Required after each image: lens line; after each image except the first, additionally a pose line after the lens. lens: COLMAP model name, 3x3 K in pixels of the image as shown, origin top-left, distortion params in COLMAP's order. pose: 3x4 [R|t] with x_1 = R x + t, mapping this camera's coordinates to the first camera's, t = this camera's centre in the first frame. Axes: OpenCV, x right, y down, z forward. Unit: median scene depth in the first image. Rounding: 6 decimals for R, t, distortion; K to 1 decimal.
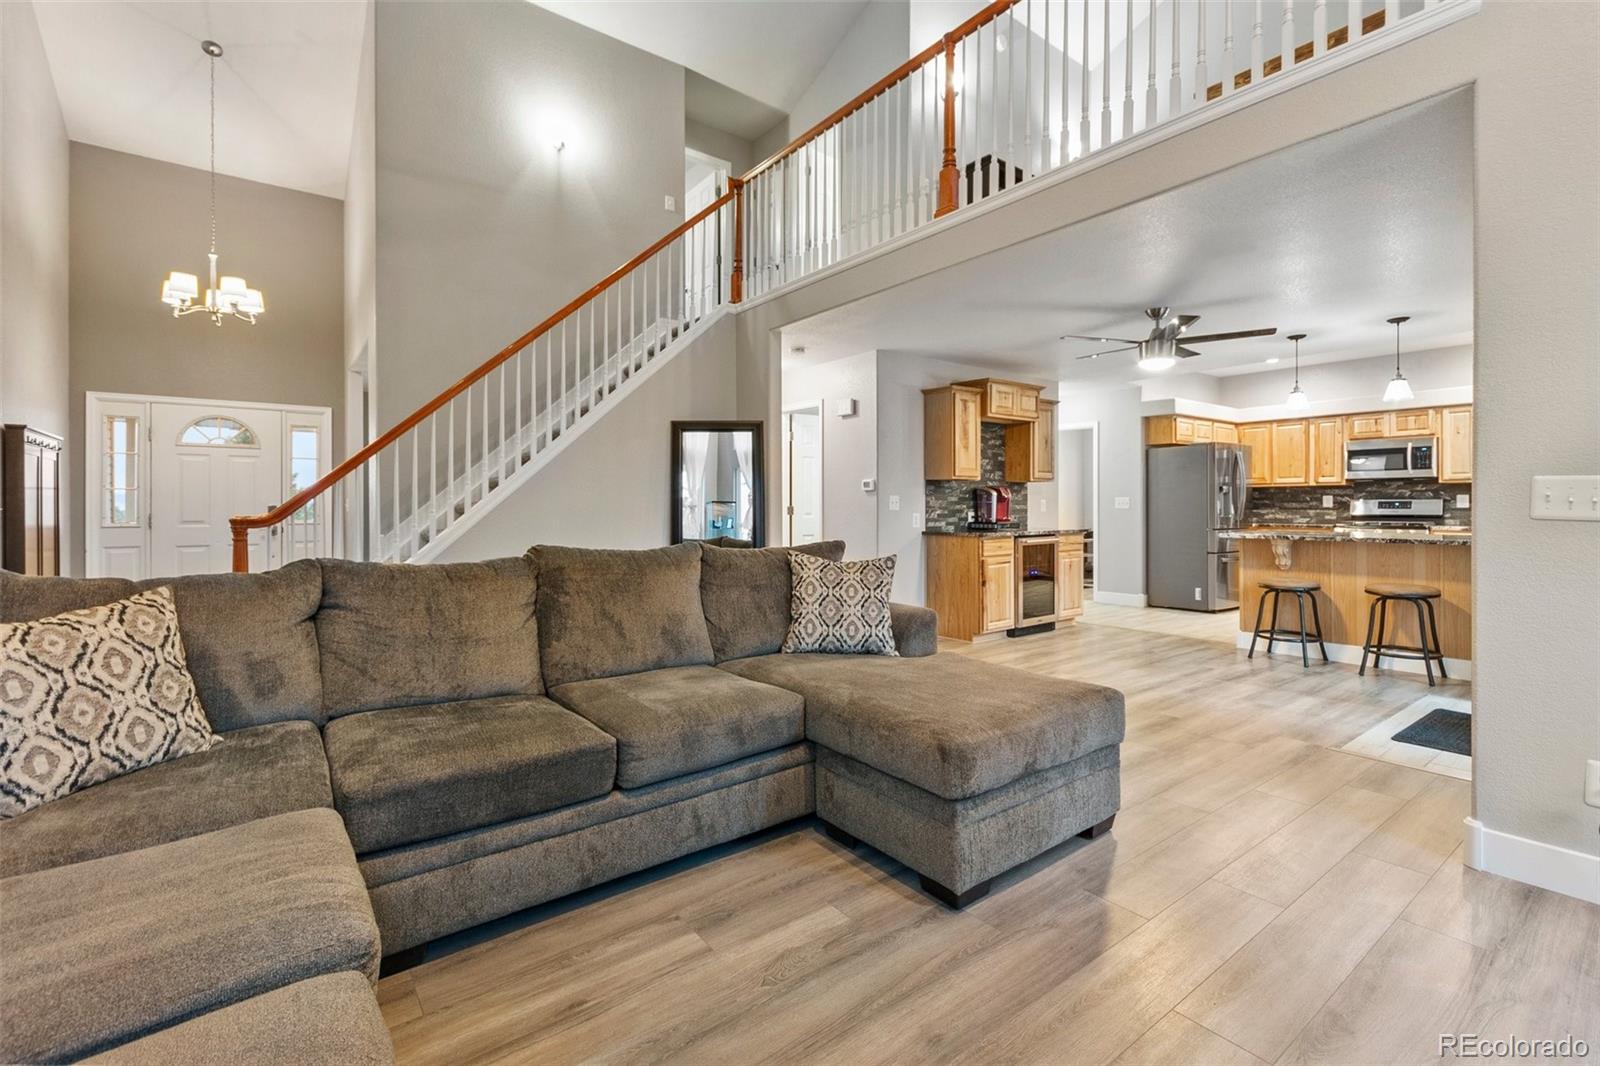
lens RADIAL K [[717.9, 0, 802.6], [0, 717.9, 501.6], [0, 0, 1]] dist [0.000969, -0.001223]
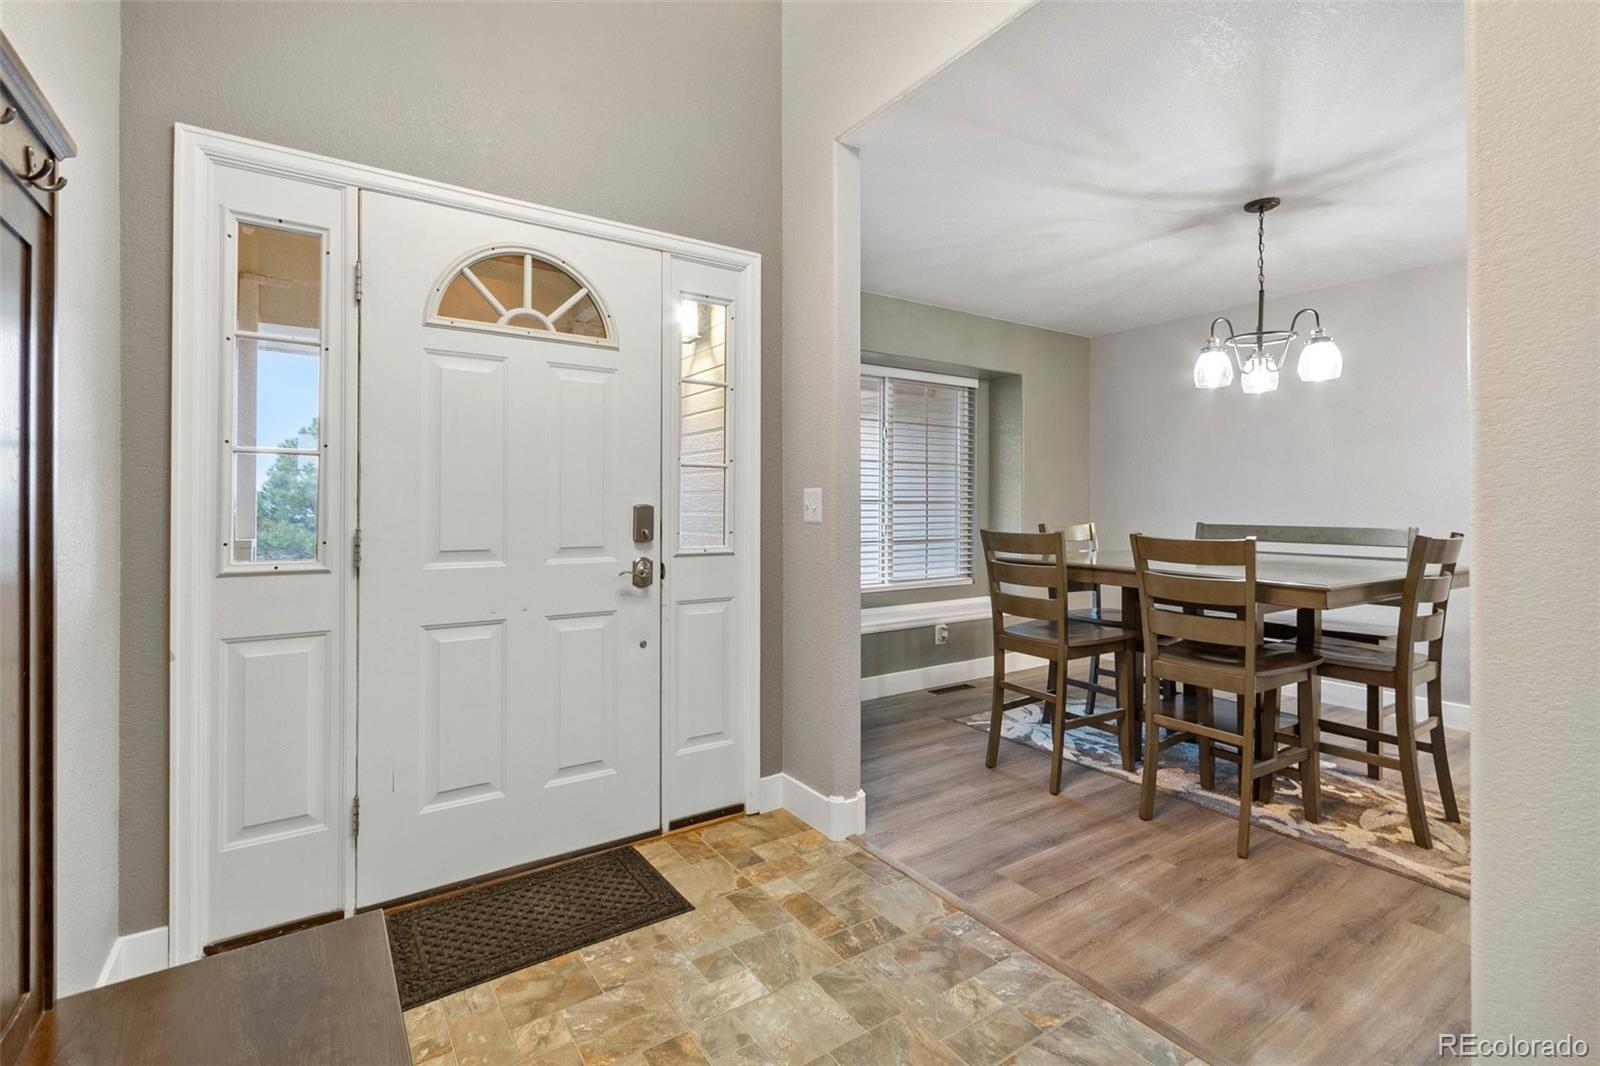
lens RADIAL K [[717.9, 0, 784.5], [0, 717.9, 503.6], [0, 0, 1]] dist [0.000969, -0.001223]
pose [[0.997850, 0.003797, -0.065428, -0.721154], [-0.003578, 0.999988, 0.003472, 0.004099], [0.065441, -0.003231, 0.997851, 0.714545]]
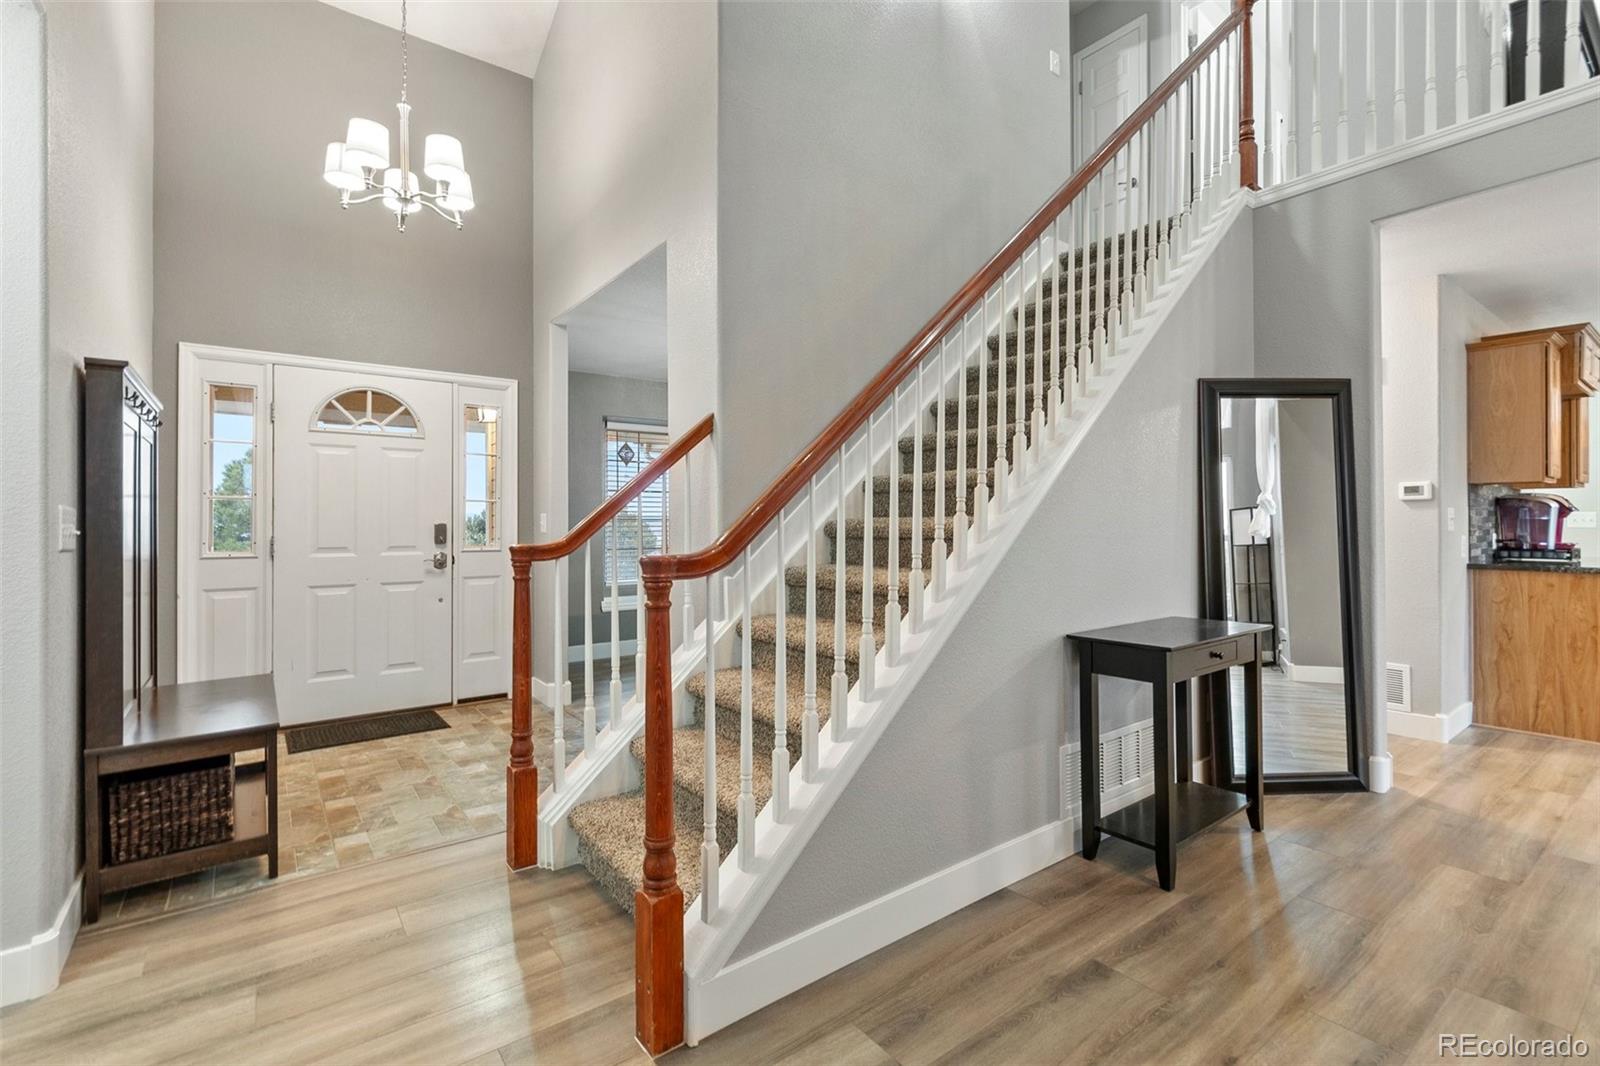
lens RADIAL K [[717.9, 0, 799.9], [0, 717.9, 518.6], [0, 0, 1]] dist [0.000969, -0.001223]
pose [[0.999995, 0.000273, -0.003241, -0.449526], [-0.000267, 0.999998, 0.001838, 0.000105], [0.003242, -0.001838, 0.999993, 0.370096]]
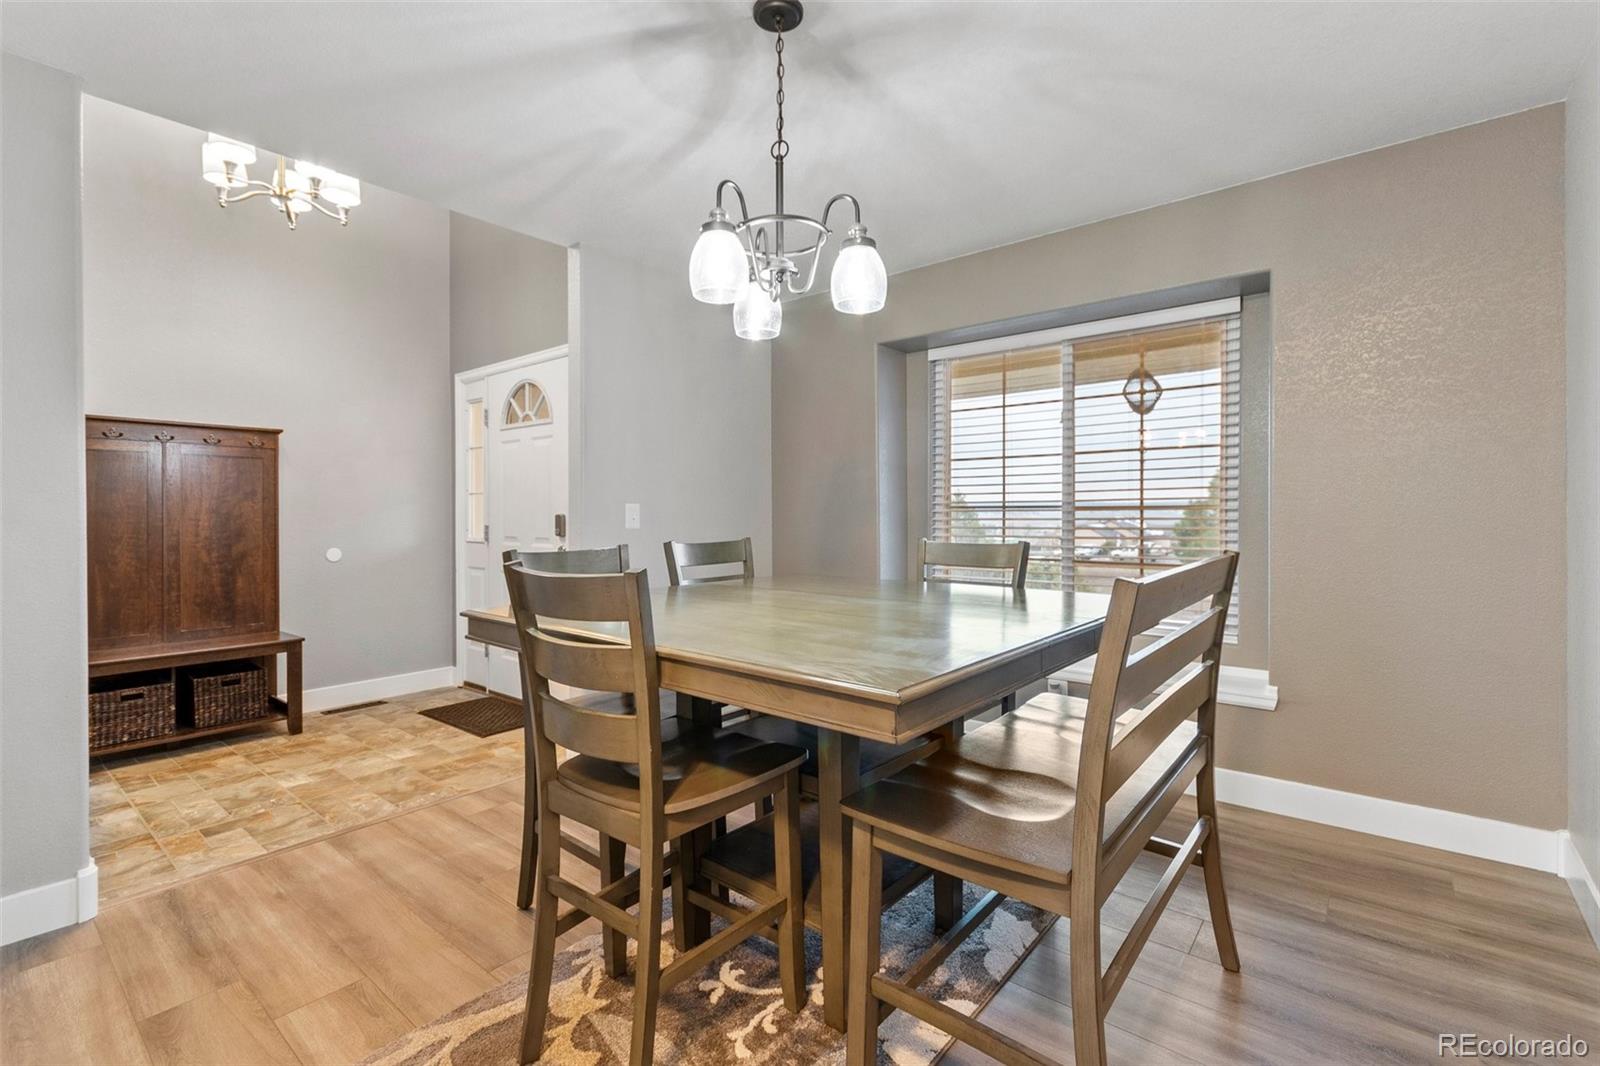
lens RADIAL K [[717.9, 0, 813.6], [0, 717.9, 519.9], [0, 0, 1]] dist [0.000969, -0.001223]
pose [[0.244162, 0.010917, -0.969673, -0.104307], [0.008113, 0.999879, 0.013300, 0.004651], [0.969700, -0.011114, 0.244044, 1.191005]]
